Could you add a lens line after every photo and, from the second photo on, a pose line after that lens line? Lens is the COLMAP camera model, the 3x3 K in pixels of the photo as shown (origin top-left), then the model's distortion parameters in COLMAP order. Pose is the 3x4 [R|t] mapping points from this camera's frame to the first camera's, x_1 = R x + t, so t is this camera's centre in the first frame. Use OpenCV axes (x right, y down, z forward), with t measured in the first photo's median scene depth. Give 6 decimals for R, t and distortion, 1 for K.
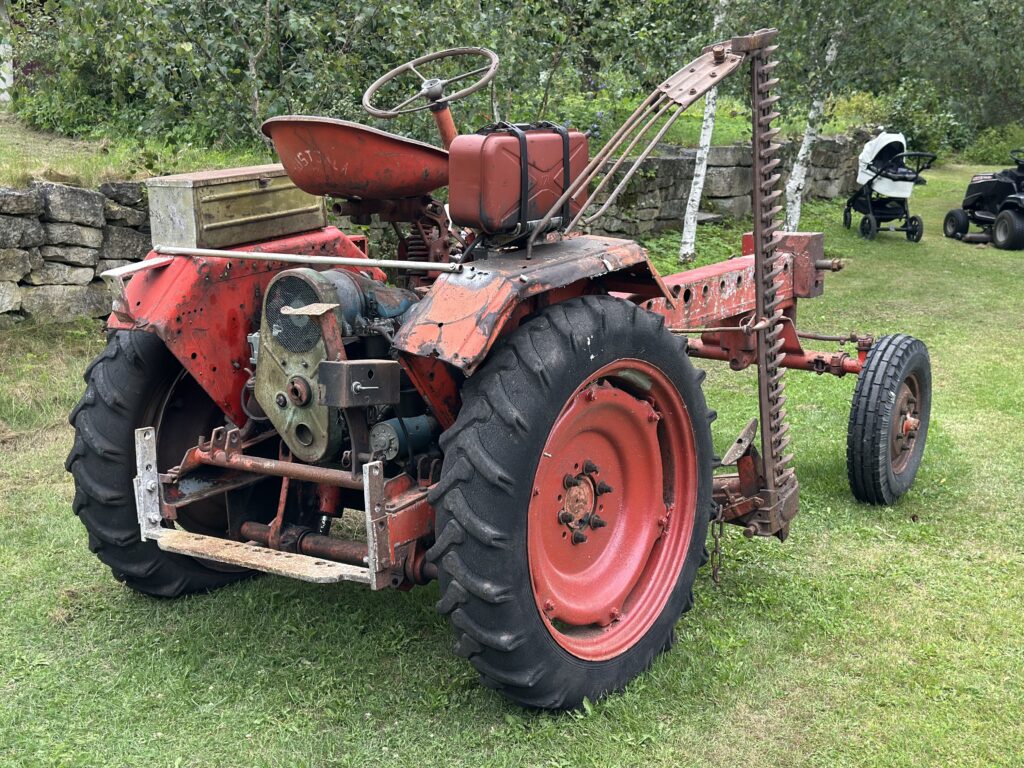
lens RADIAL K [[1449.6, 0, 513.2], [0, 1449.6, 383.8], [0, 0, 1]] dist [0.133826, 0.000000]
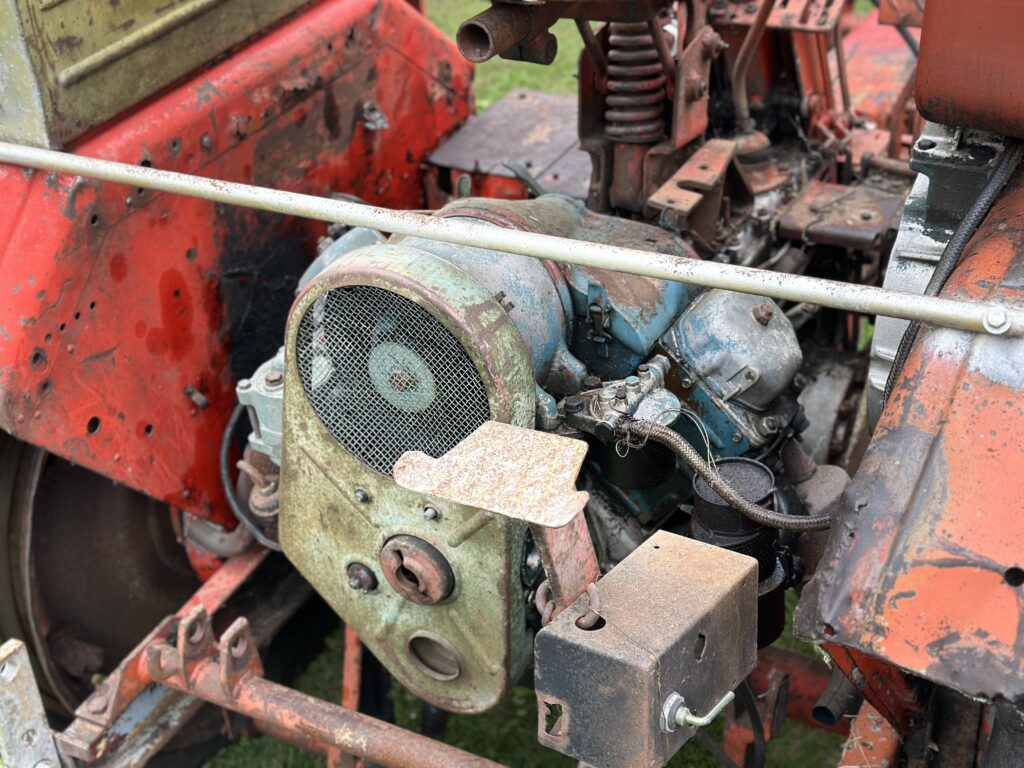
lens RADIAL K [[1449.6, 0, 509.8], [0, 1449.6, 384.1], [0, 0, 1]] dist [0.133826, 0.000000]
pose [[0.992238, -0.099079, 0.075143, -0.140536], [0.068777, 0.940704, 0.332184, -0.151077], [-0.103599, -0.324437, 0.940217, 0.640949]]
